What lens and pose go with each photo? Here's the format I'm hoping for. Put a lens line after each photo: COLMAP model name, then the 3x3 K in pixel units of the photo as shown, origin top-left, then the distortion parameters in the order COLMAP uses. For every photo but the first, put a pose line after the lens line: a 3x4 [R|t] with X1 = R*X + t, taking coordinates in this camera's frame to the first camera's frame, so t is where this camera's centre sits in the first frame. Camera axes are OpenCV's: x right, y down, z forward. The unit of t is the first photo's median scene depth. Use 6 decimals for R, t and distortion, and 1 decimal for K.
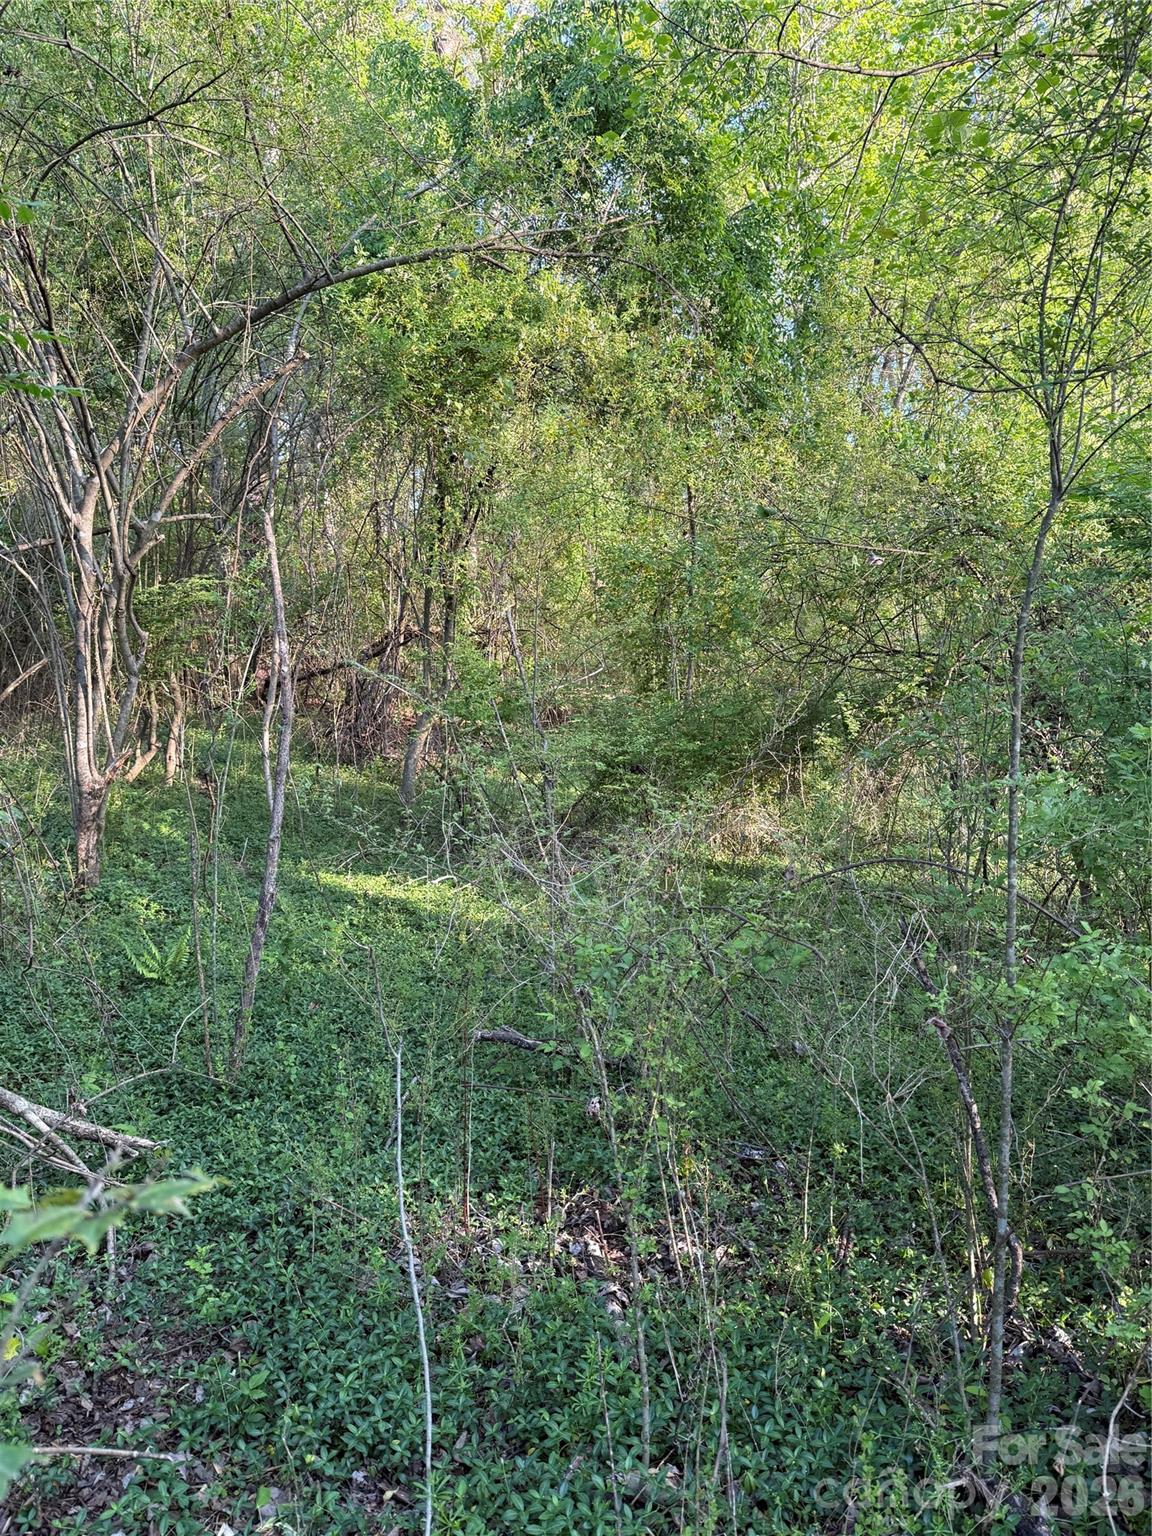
lens RADIAL K [[1077.0, 0, 576.0], [0, 1077.0, 768.0], [0, 0, 1]] dist [0.052067, -0.069670]
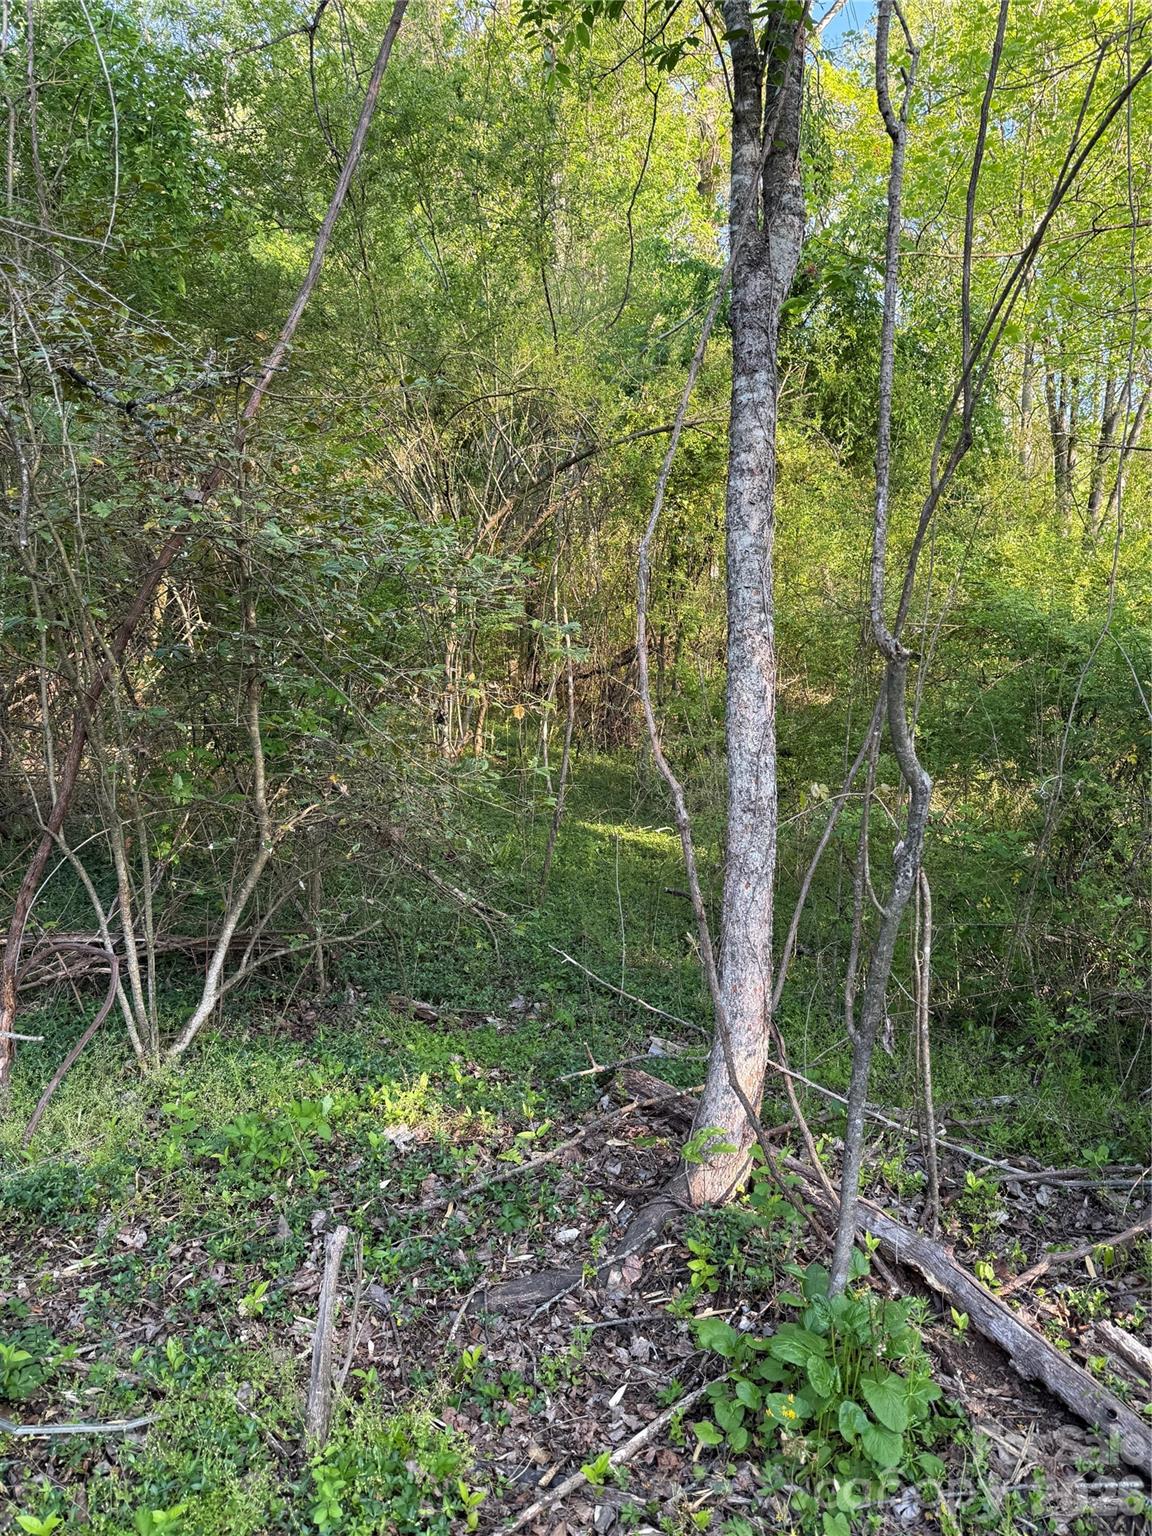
lens RADIAL K [[1077.0, 0, 576.0], [0, 1077.0, 768.0], [0, 0, 1]] dist [0.052067, -0.069670]
pose [[0.973487, 0.034303, -0.226157, 0.089321], [-0.032777, 0.999408, 0.010499, 0.009287], [0.226383, -0.002808, 0.974034, -0.444825]]
